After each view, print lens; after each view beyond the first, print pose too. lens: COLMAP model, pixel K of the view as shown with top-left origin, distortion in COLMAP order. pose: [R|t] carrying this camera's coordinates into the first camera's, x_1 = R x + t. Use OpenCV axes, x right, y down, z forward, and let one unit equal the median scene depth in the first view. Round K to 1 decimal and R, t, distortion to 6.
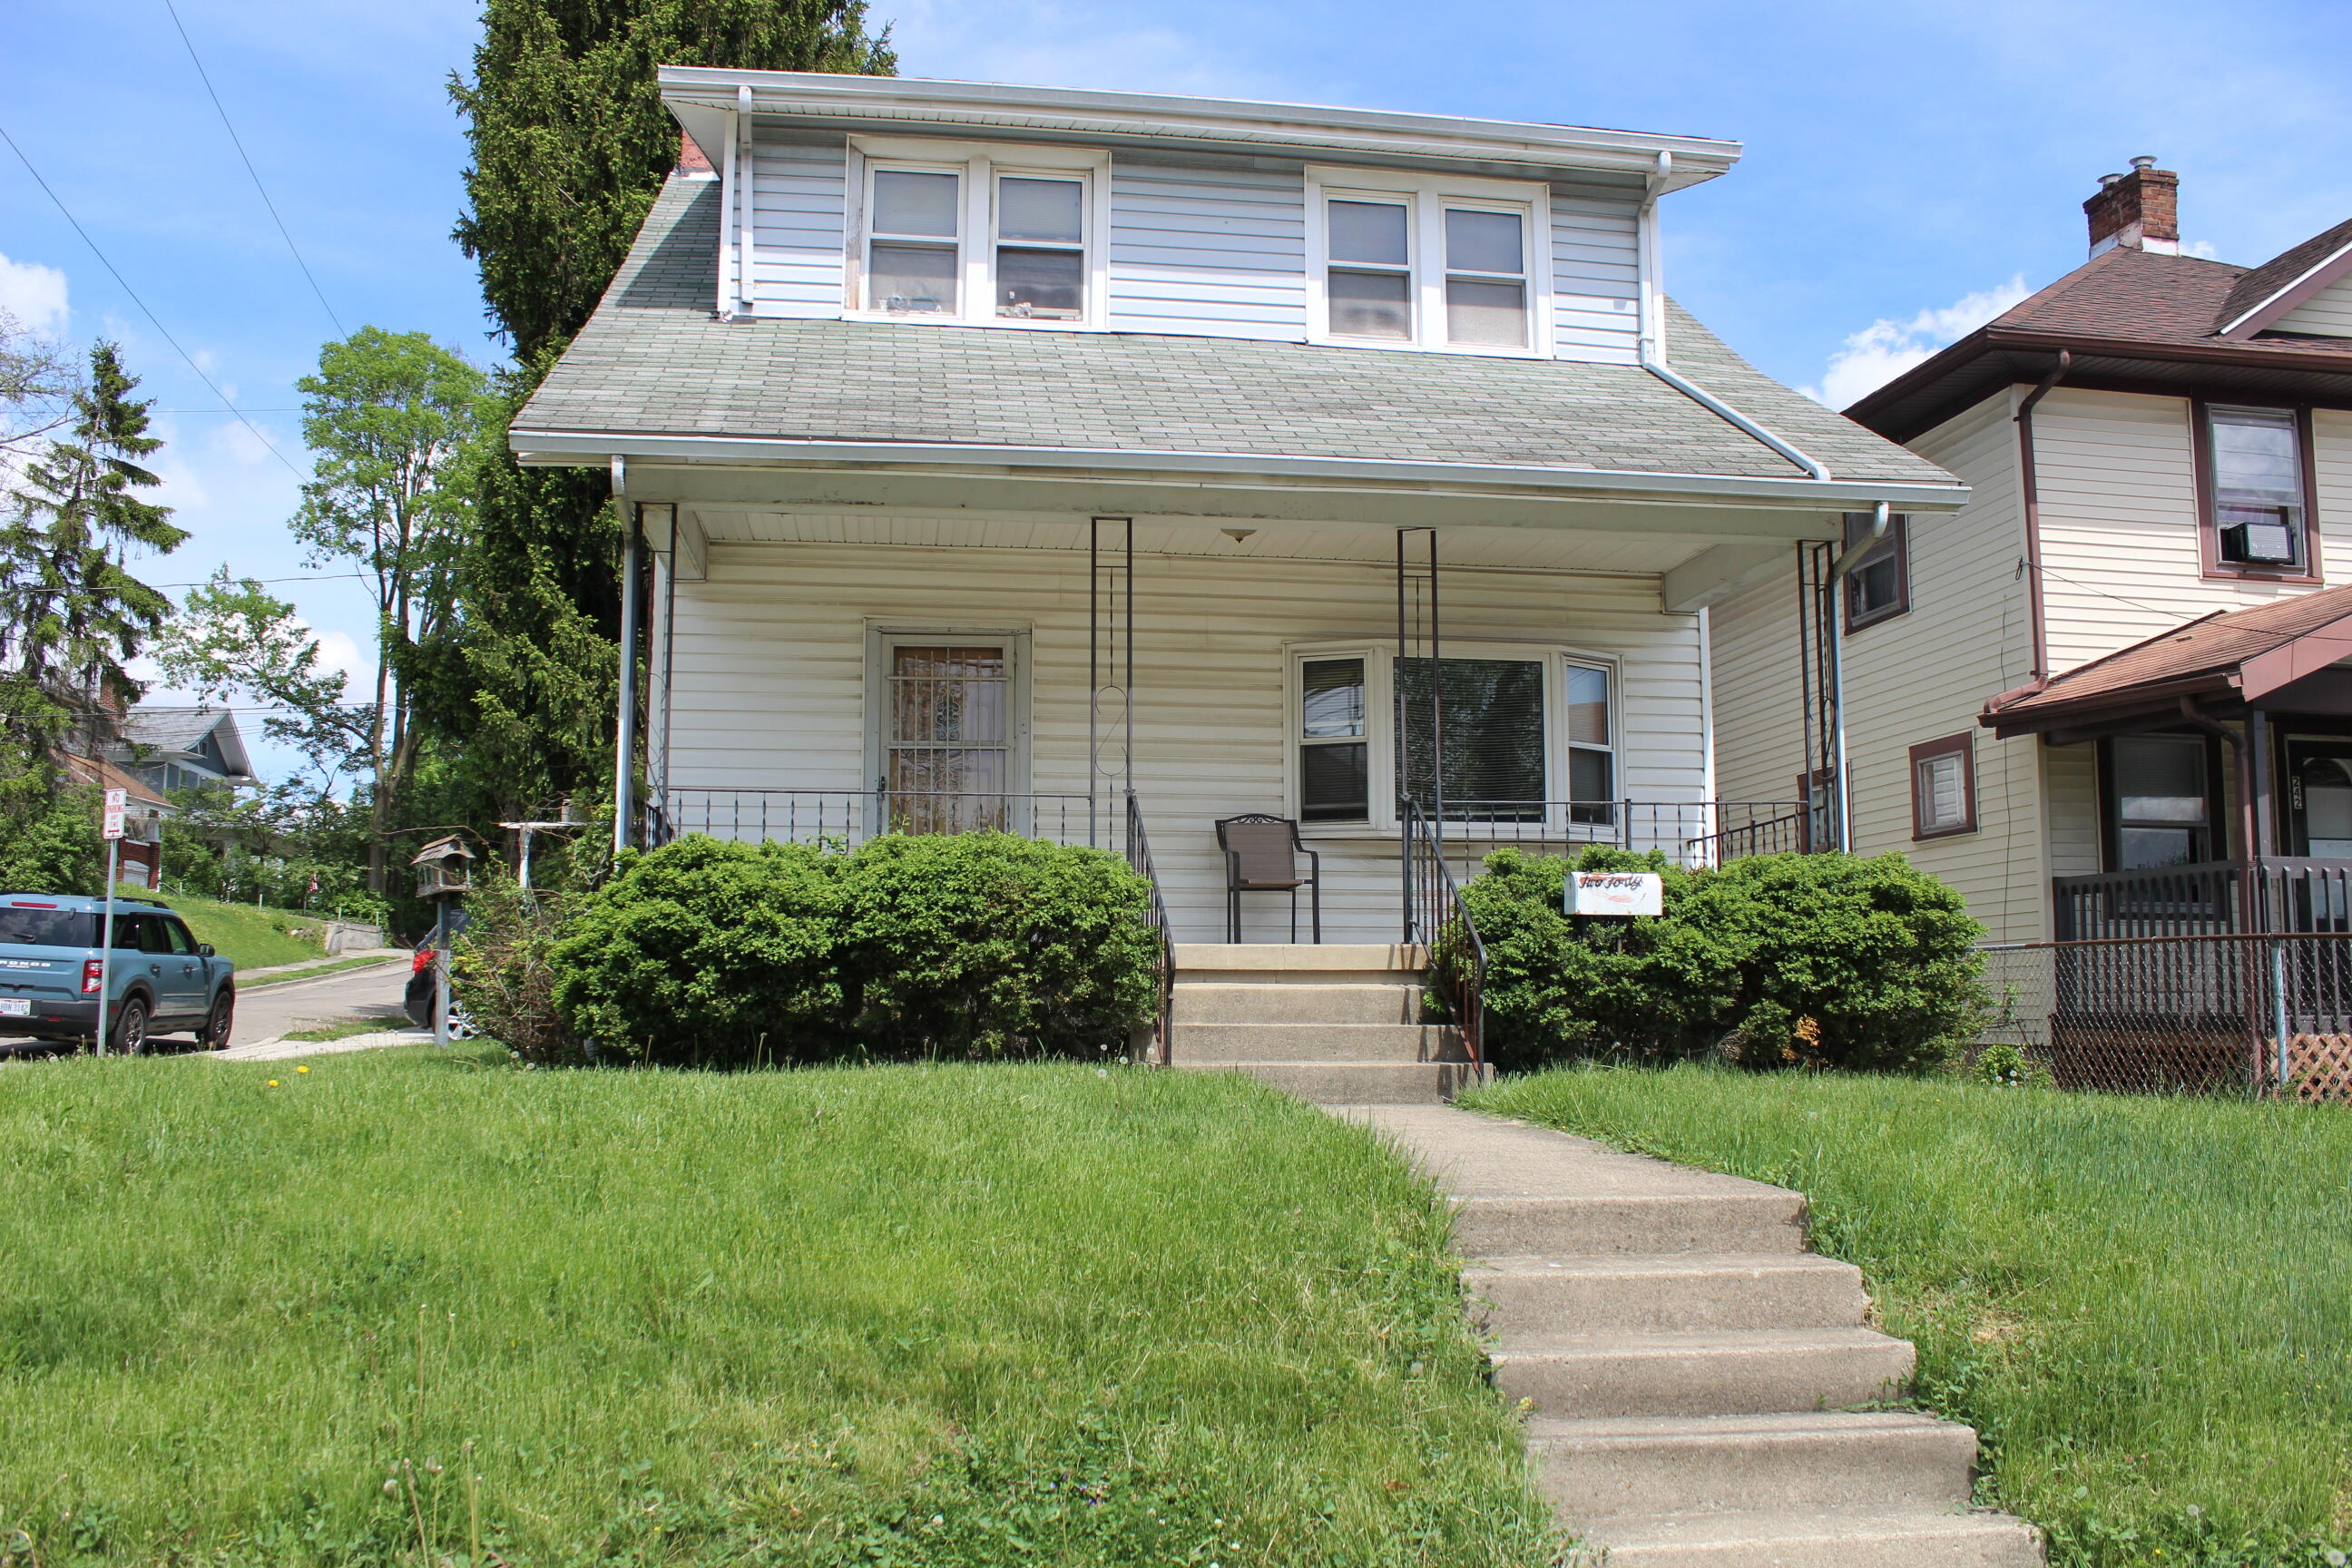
lens RADIAL K [[2023.7, 0, 1176.0], [0, 2023.7, 784.0], [0, 0, 1]] dist [-0.162848, 0.158157]
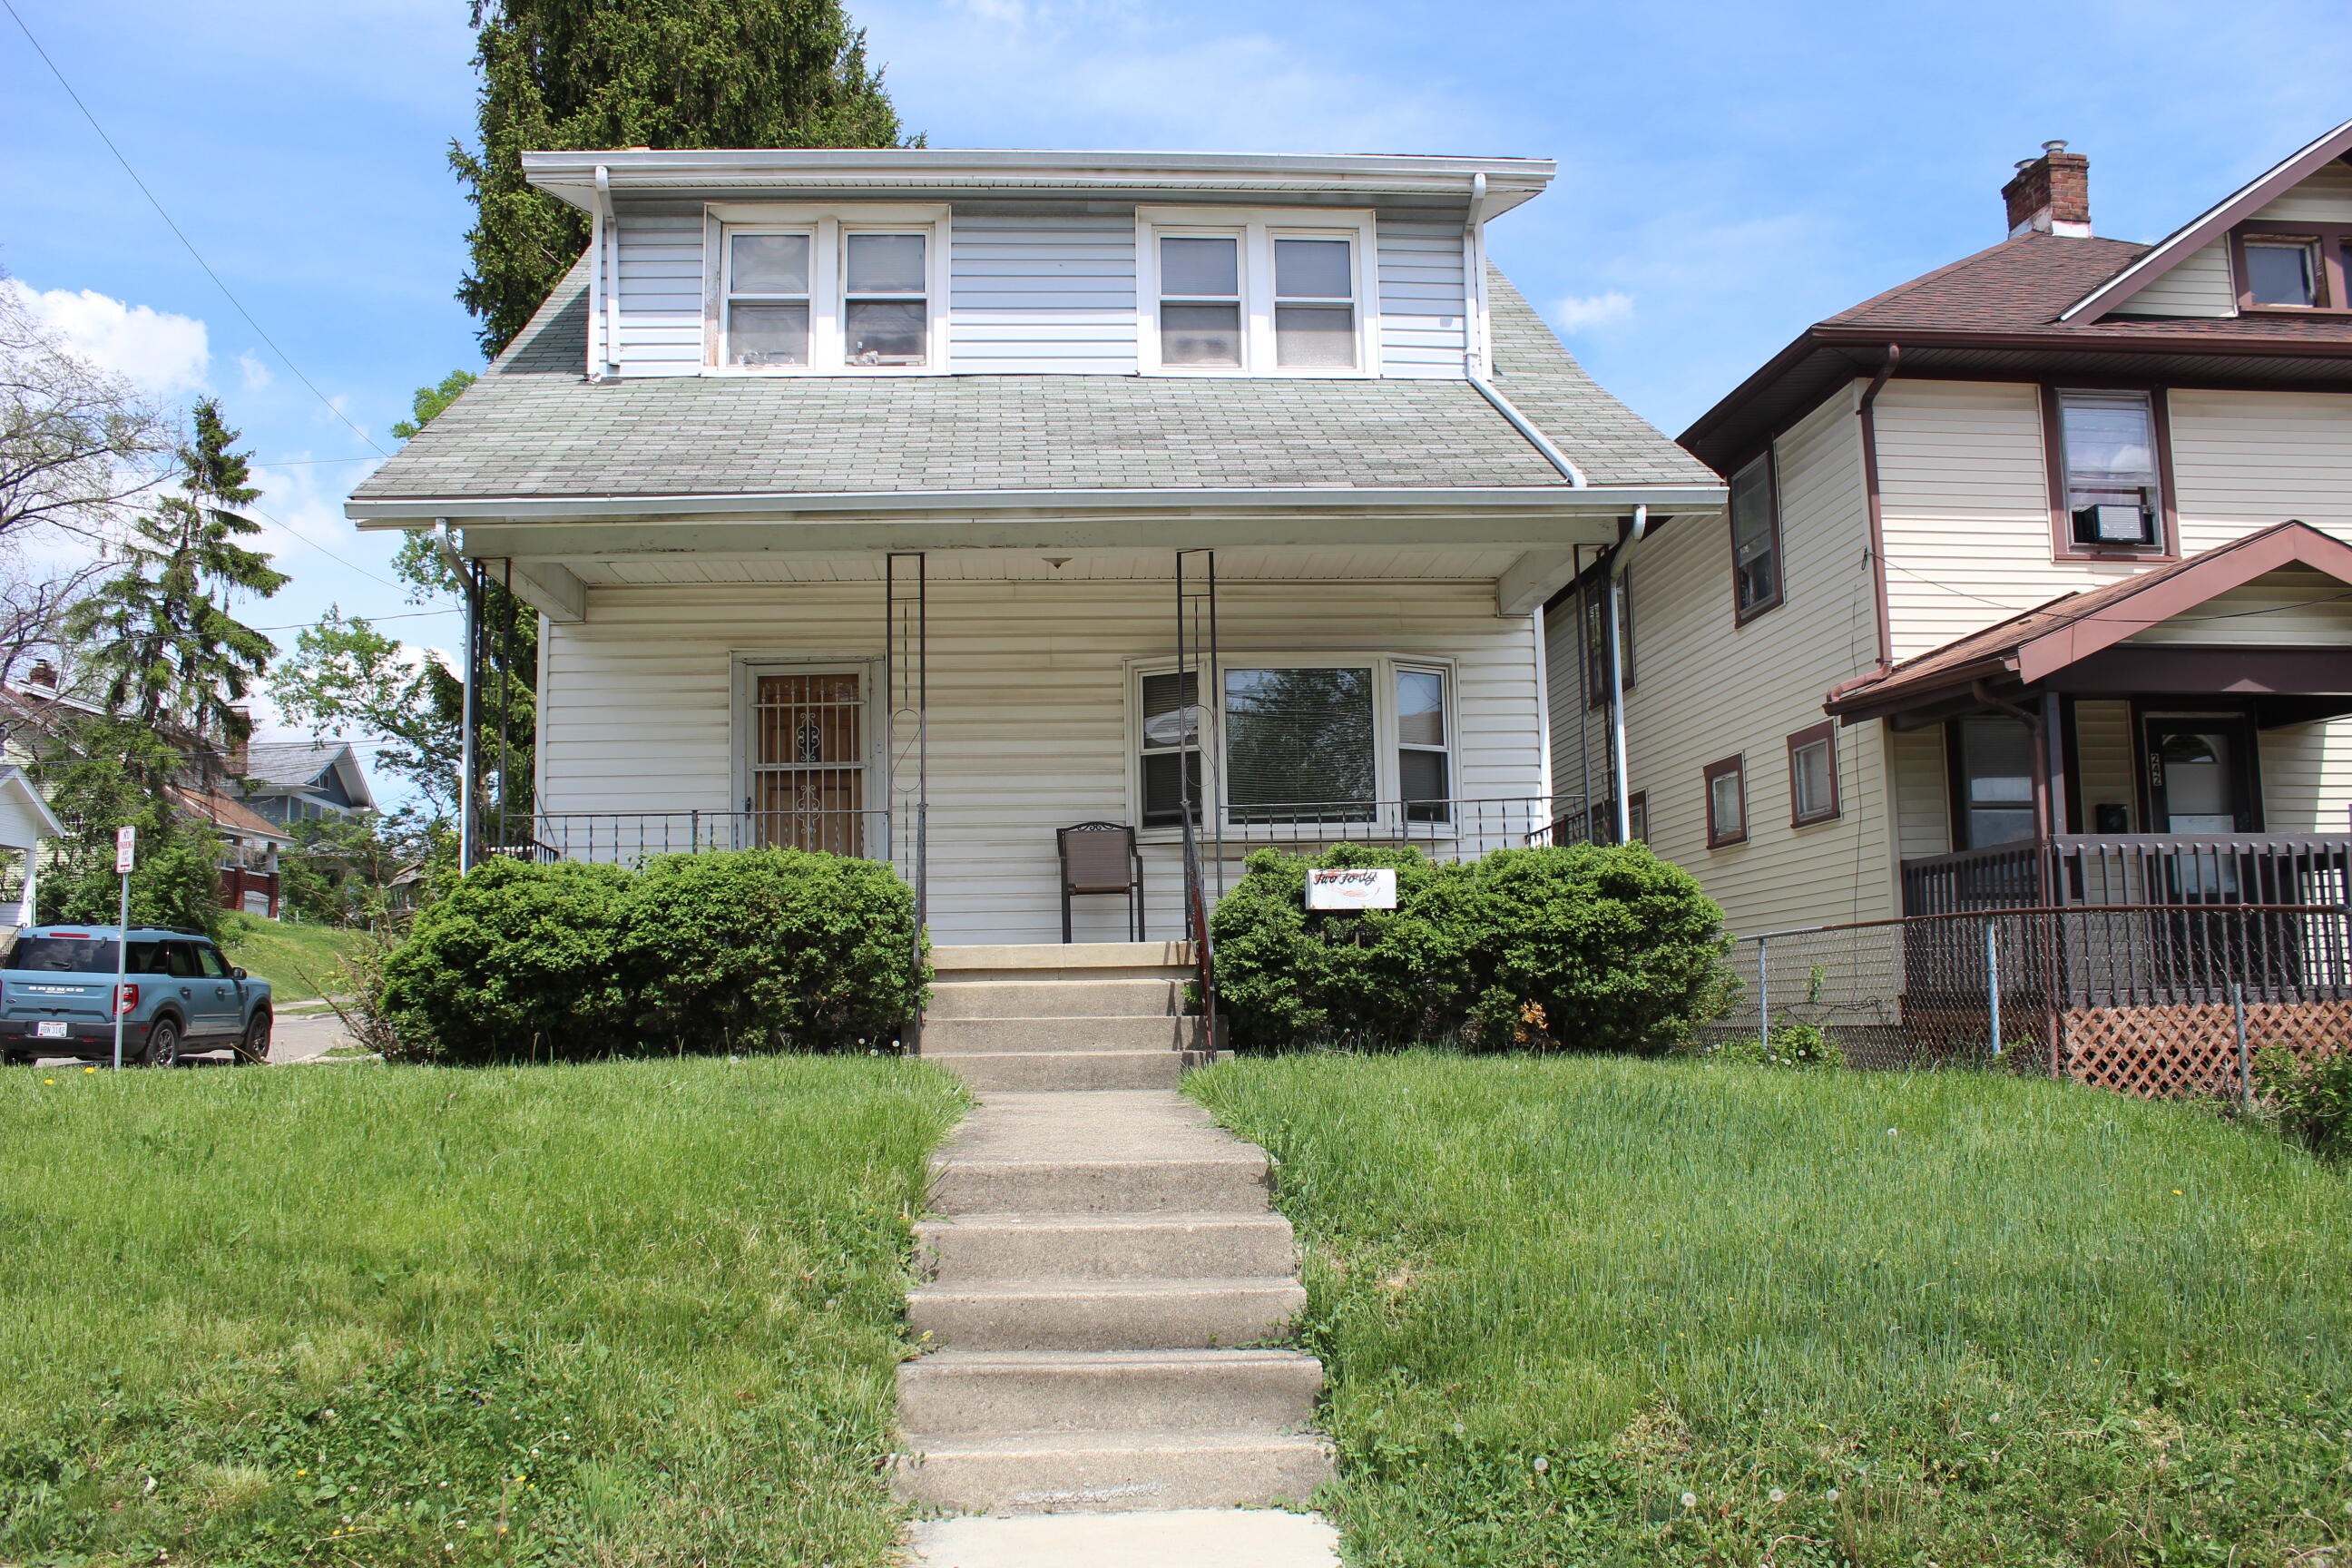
lens RADIAL K [[2023.7, 0, 1176.0], [0, 2023.7, 784.0], [0, 0, 1]] dist [-0.162848, 0.158157]
pose [[0.996897, -0.030679, -0.072486, 0.157341], [0.030558, 0.999529, -0.002779, -0.000705], [0.072538, 0.000556, 0.997366, -0.056689]]
